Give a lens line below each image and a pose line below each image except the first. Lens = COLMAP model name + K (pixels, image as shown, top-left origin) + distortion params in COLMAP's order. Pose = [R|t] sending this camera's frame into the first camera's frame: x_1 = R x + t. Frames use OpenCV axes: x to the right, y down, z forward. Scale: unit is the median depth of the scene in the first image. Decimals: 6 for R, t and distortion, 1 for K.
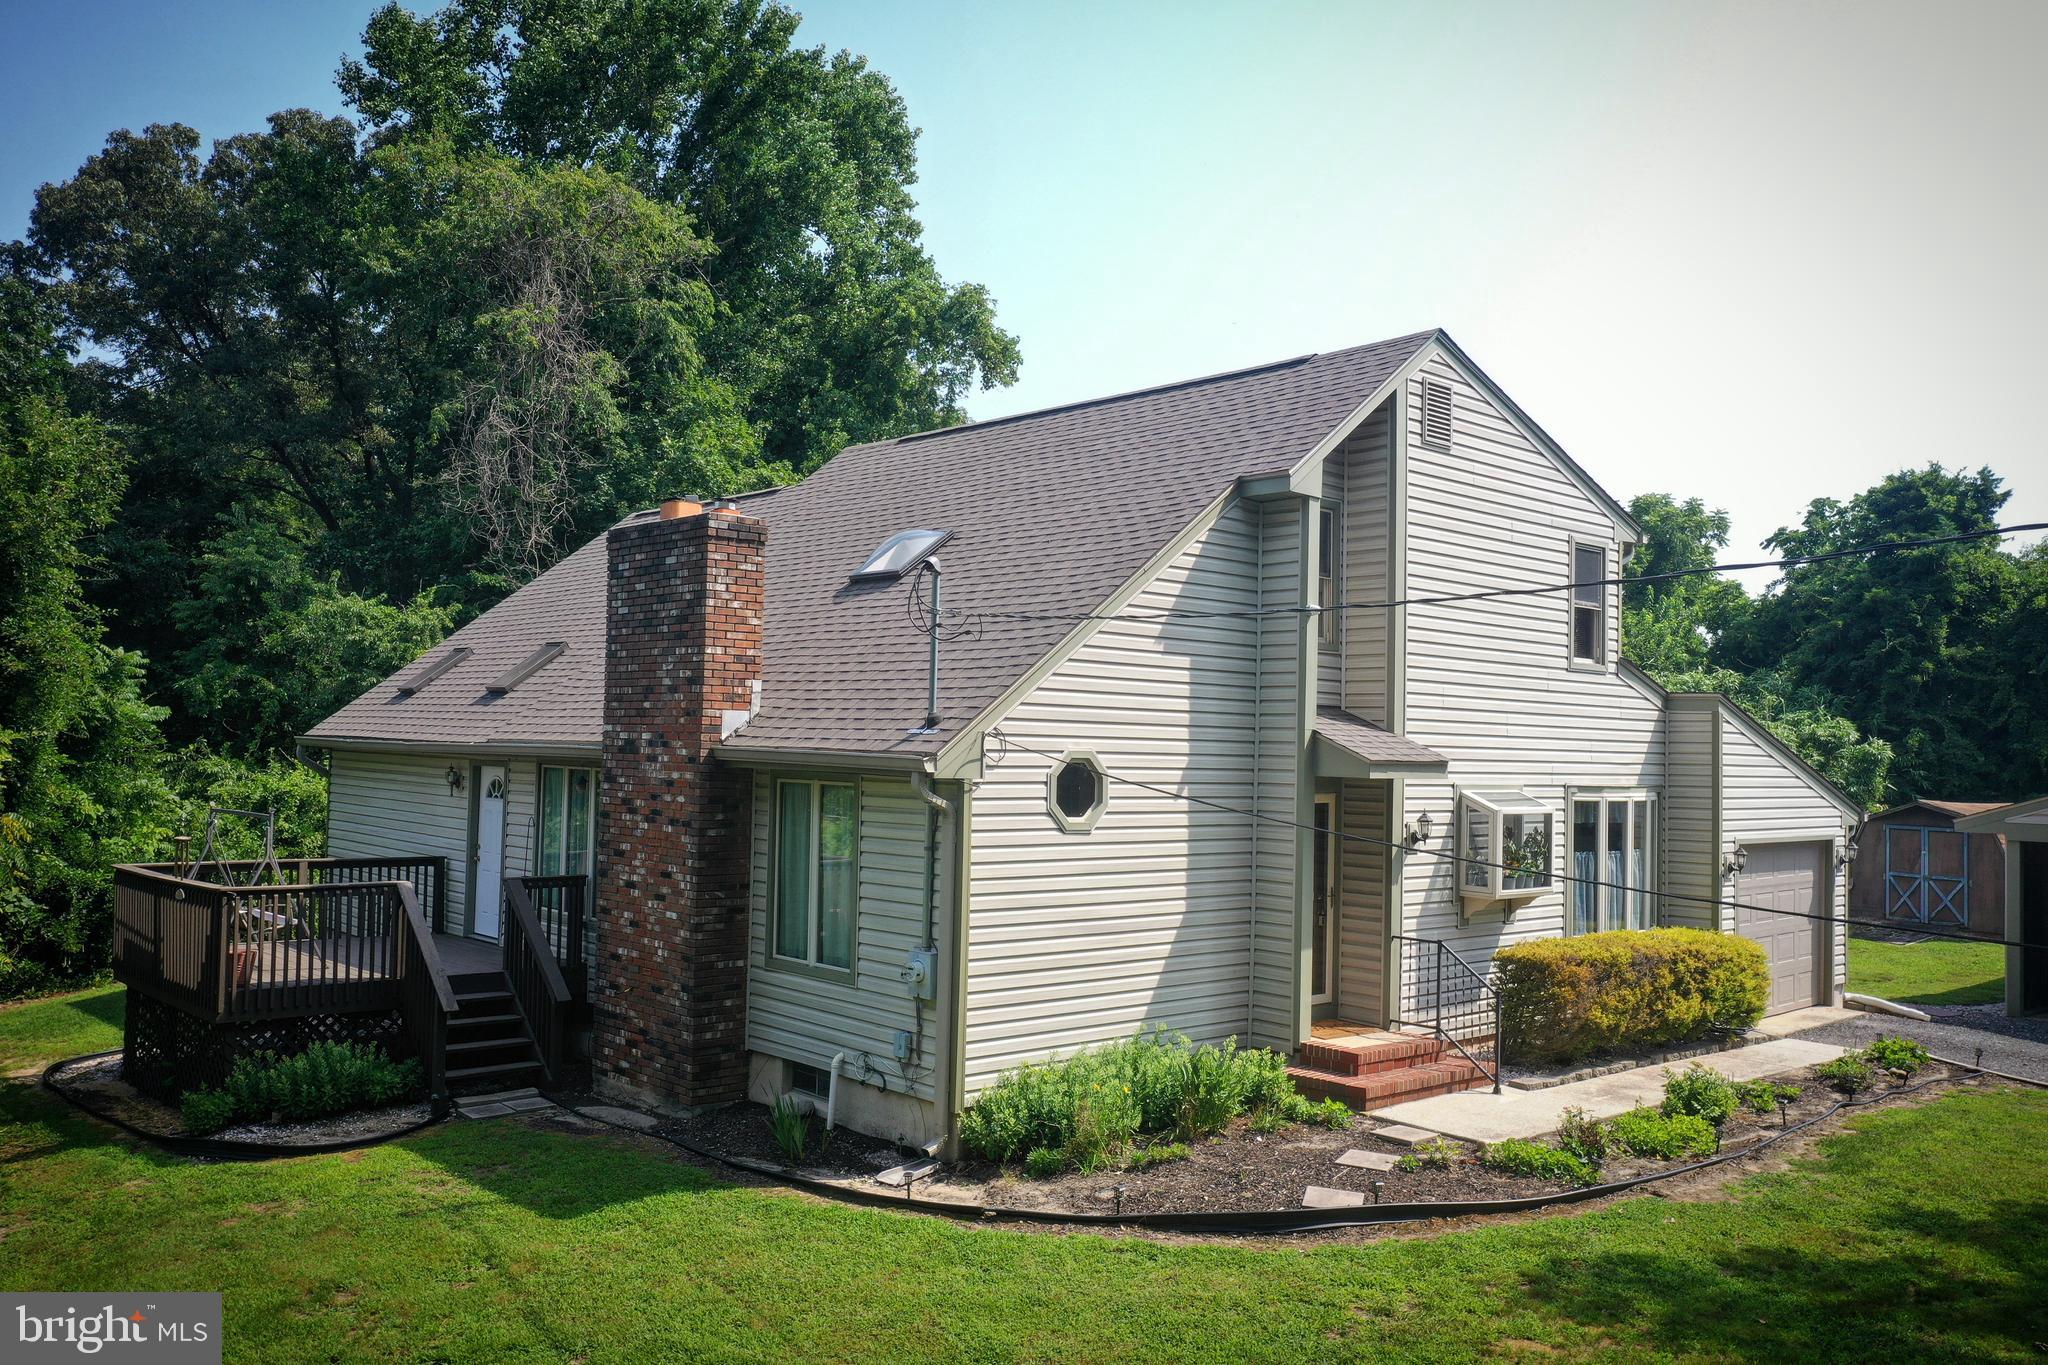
lens RADIAL K [[1621.1, 0, 1020.7], [0, 1621.1, 664.9], [0, 0, 1]] dist [-0.001961, 0.003393]
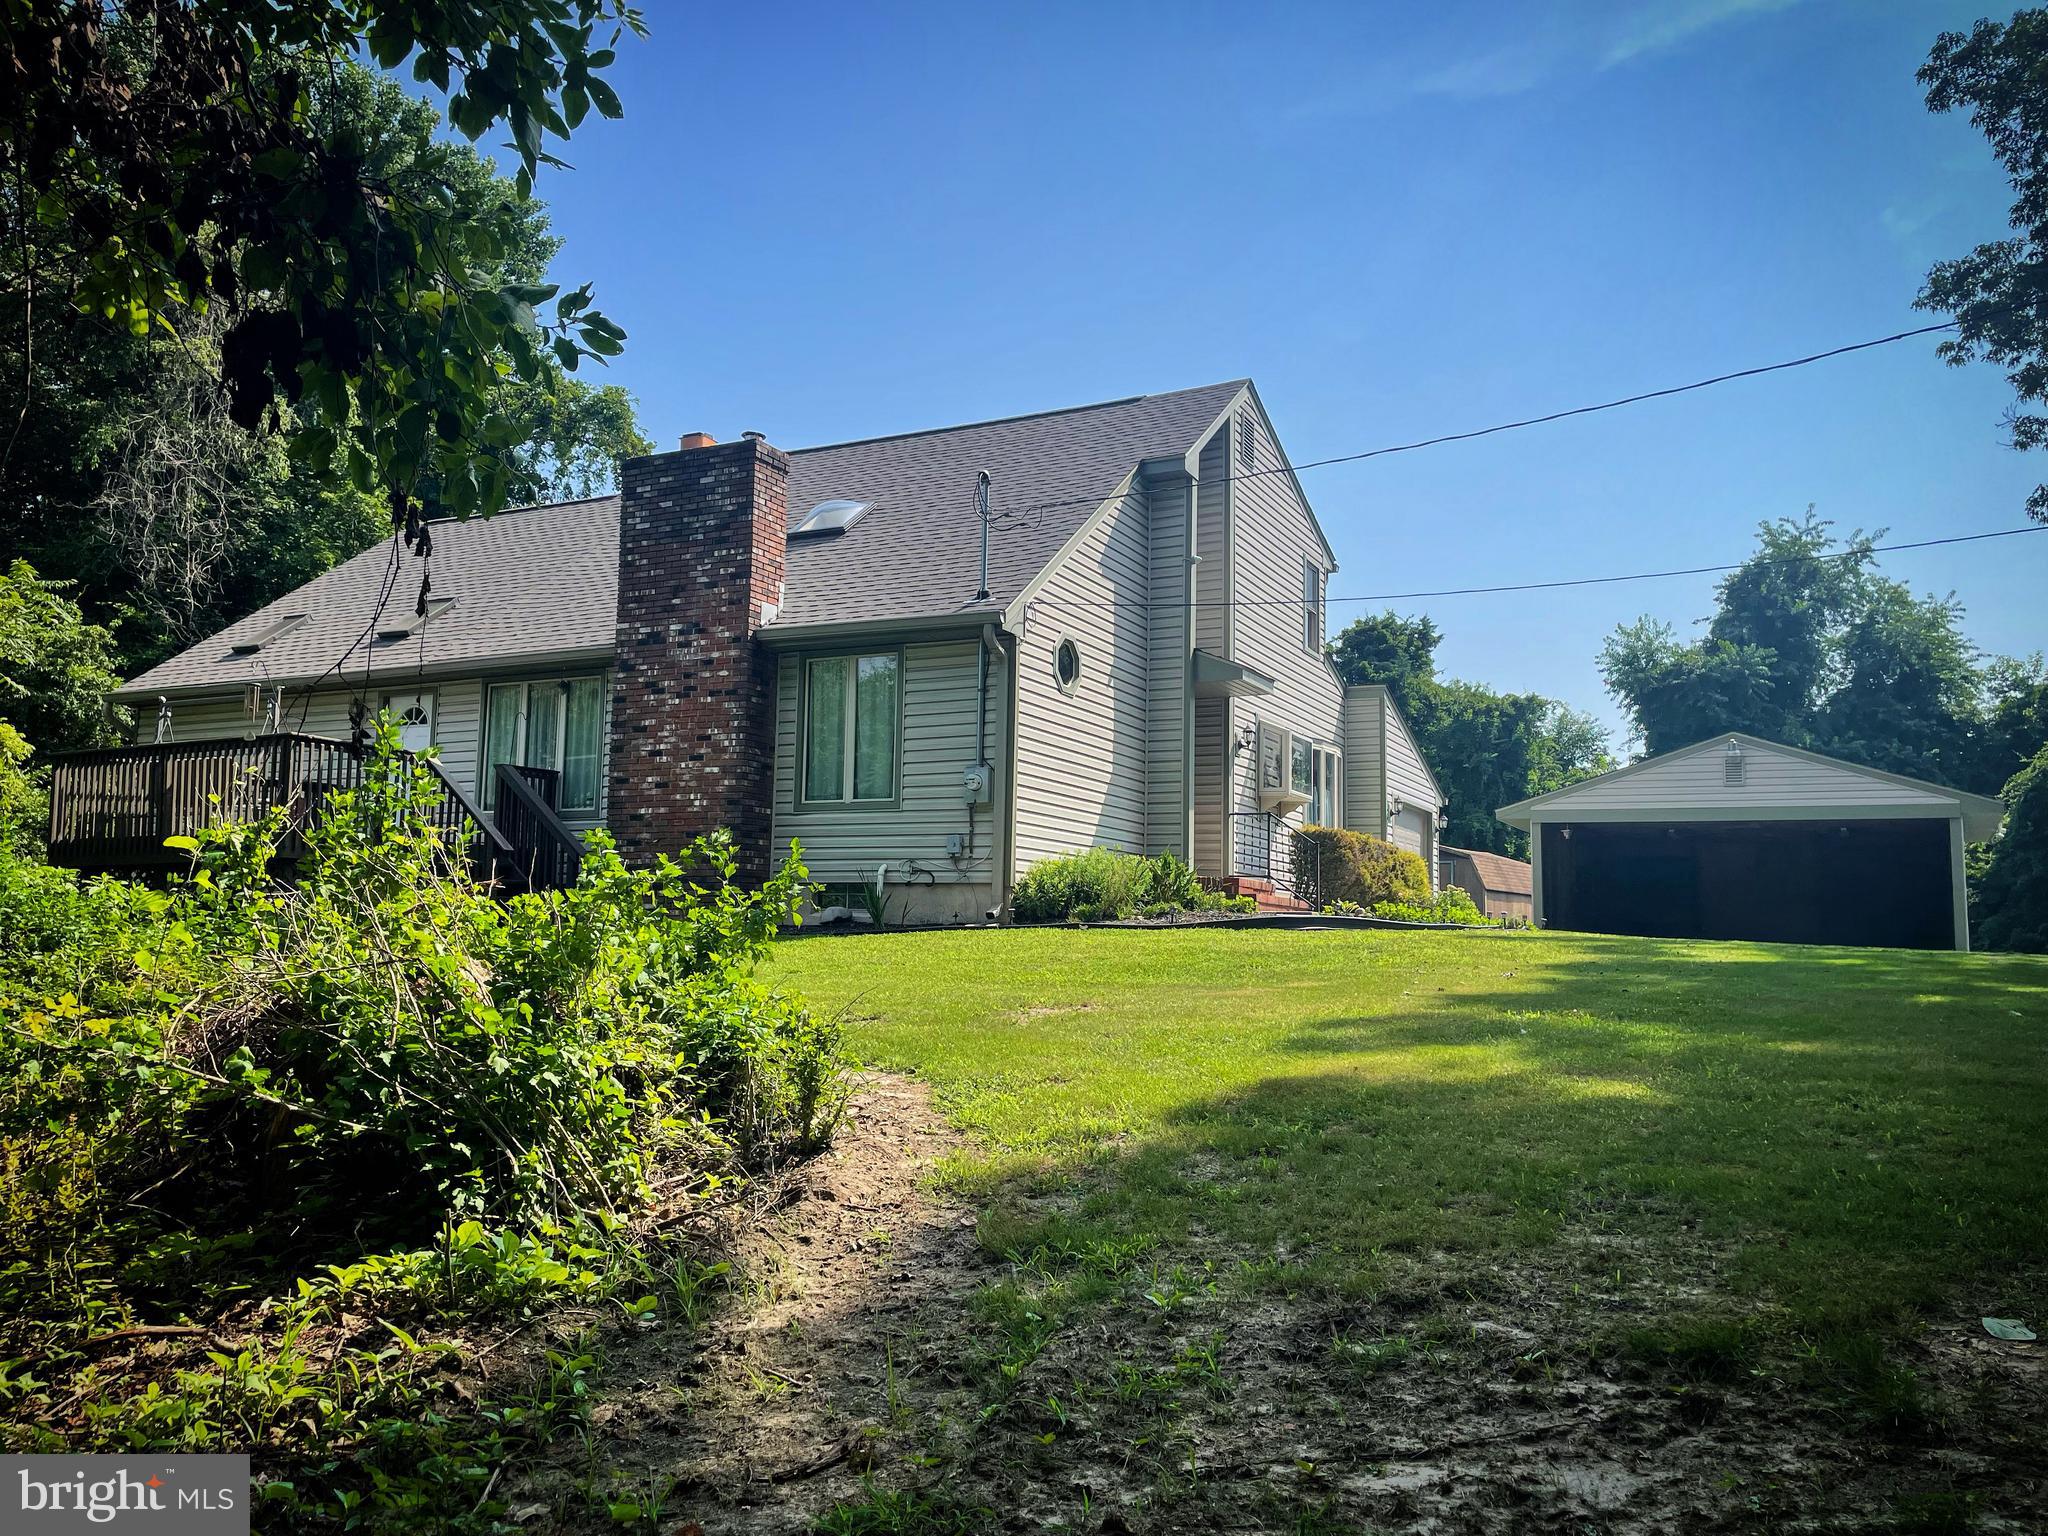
lens RADIAL K [[1554.1, 0, 1023.2], [0, 1554.1, 757.8], [0, 0, 1]] dist [0.092491, -0.118376]
pose [[0.934337, 0.036877, 0.354477, -0.390033], [-0.013672, 0.997609, -0.067747, 0.210182], [-0.356128, 0.058452, 0.932607, -0.146077]]
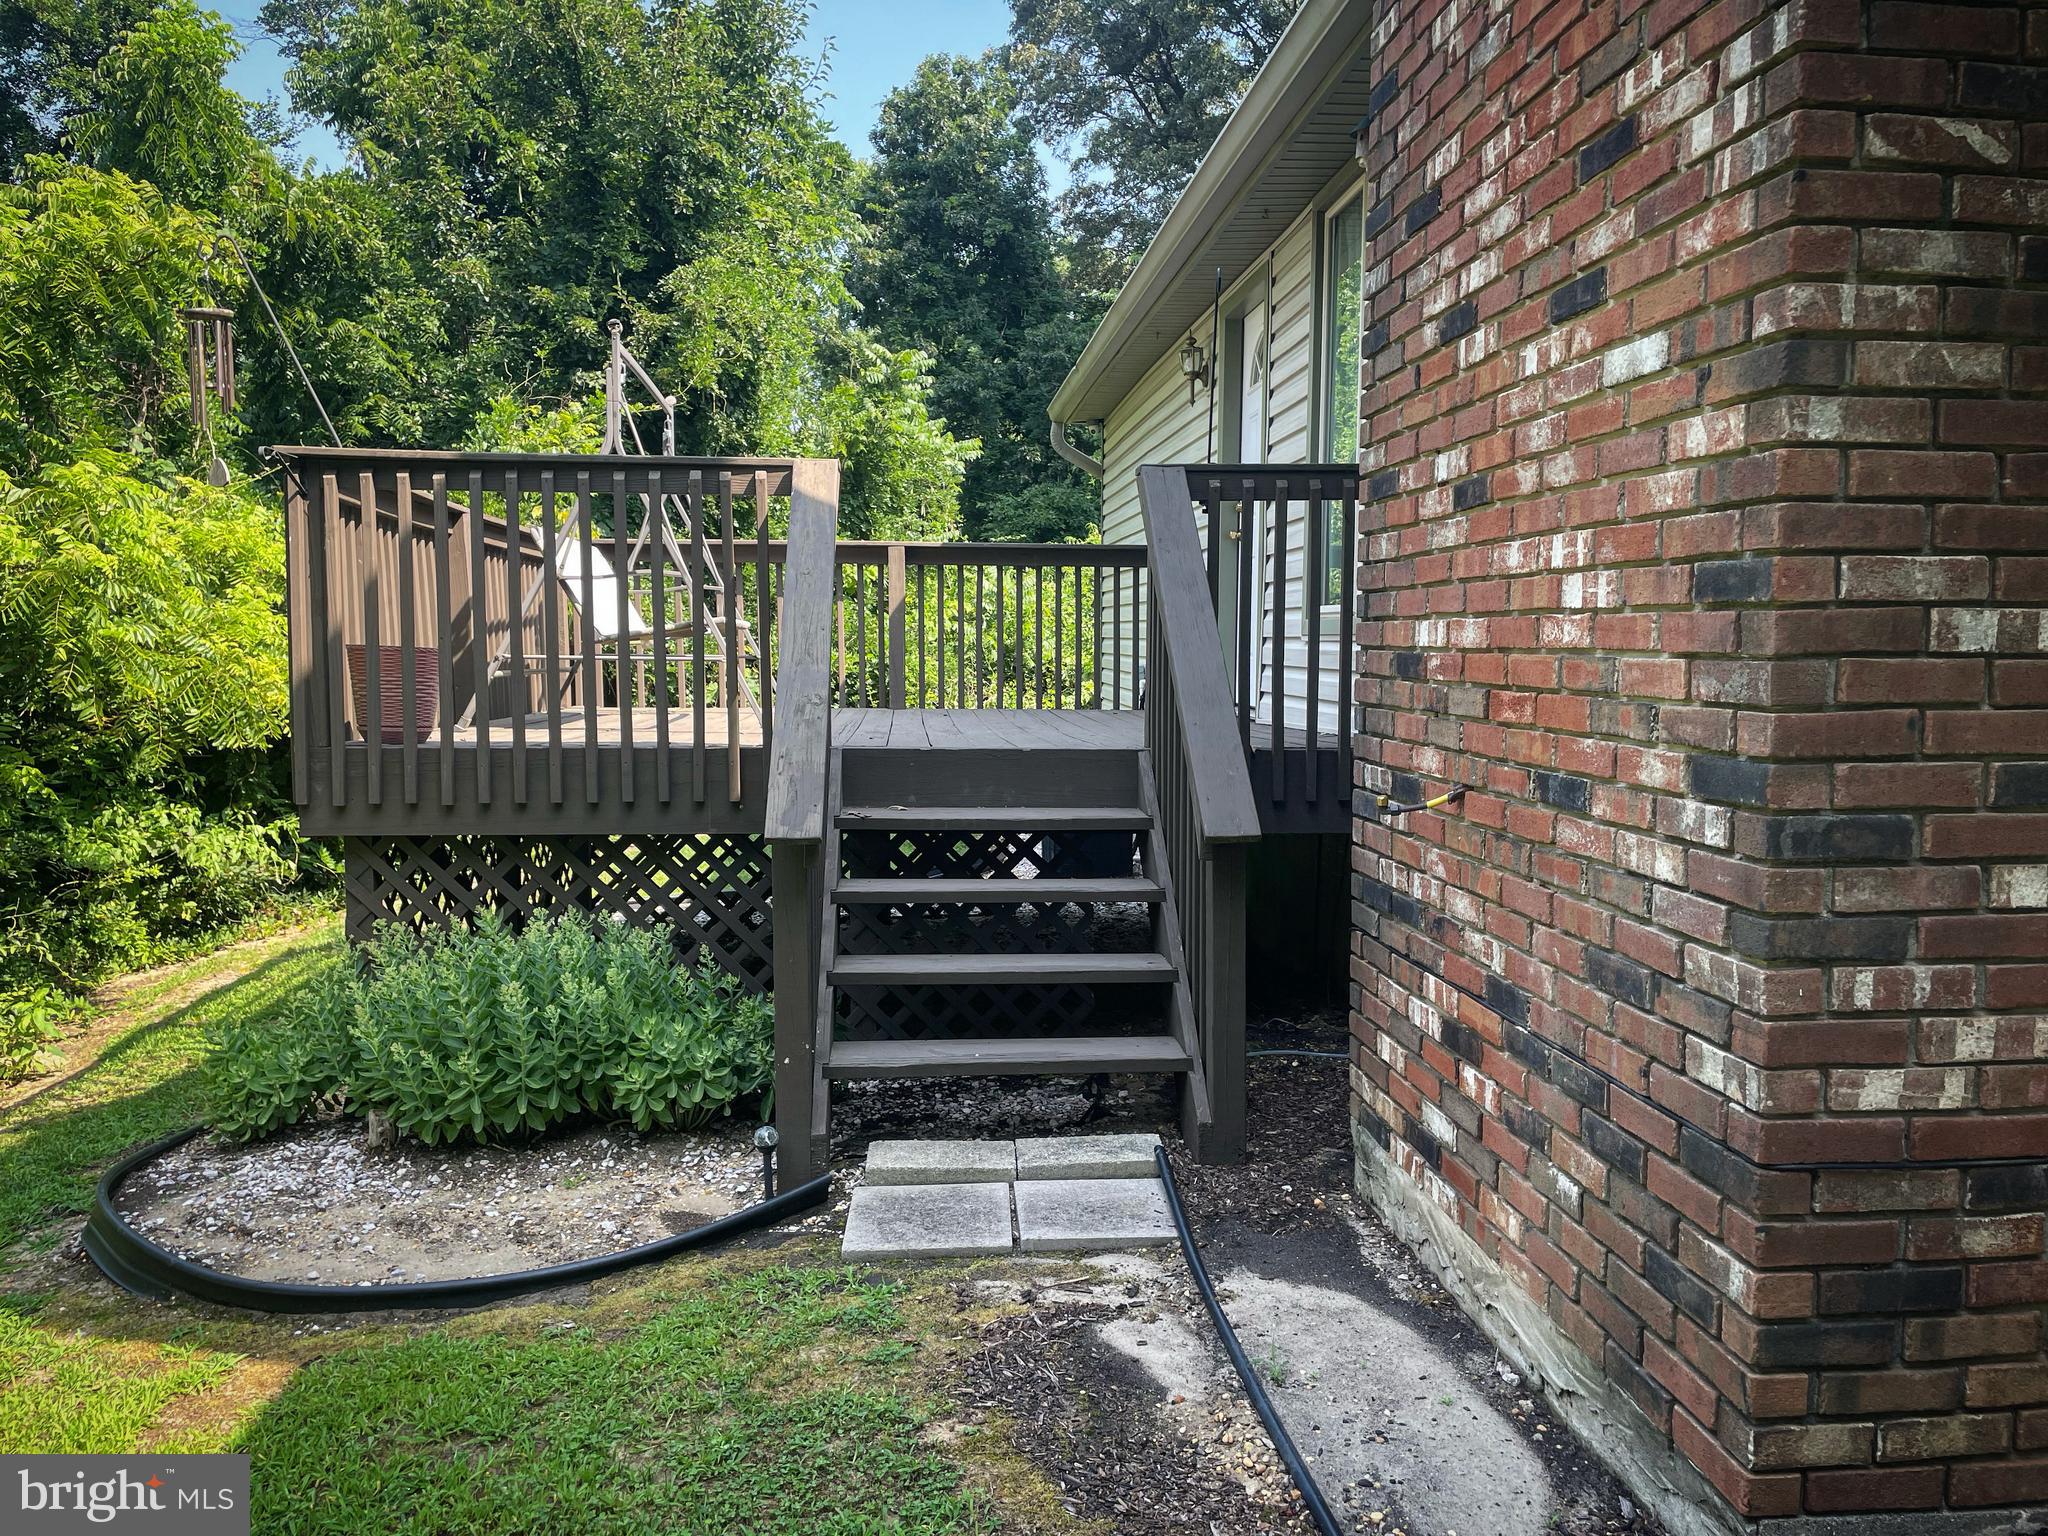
lens RADIAL K [[1554.1, 0, 1019.2], [0, 1554.1, 759.2], [0, 0, 1]] dist [0.092491, -0.118376]
pose [[0.795130, 0.029304, -0.605731, -0.157554], [0.040499, 0.994036, 0.101251, 0.168900], [0.605086, -0.105039, 0.789201, 0.786881]]
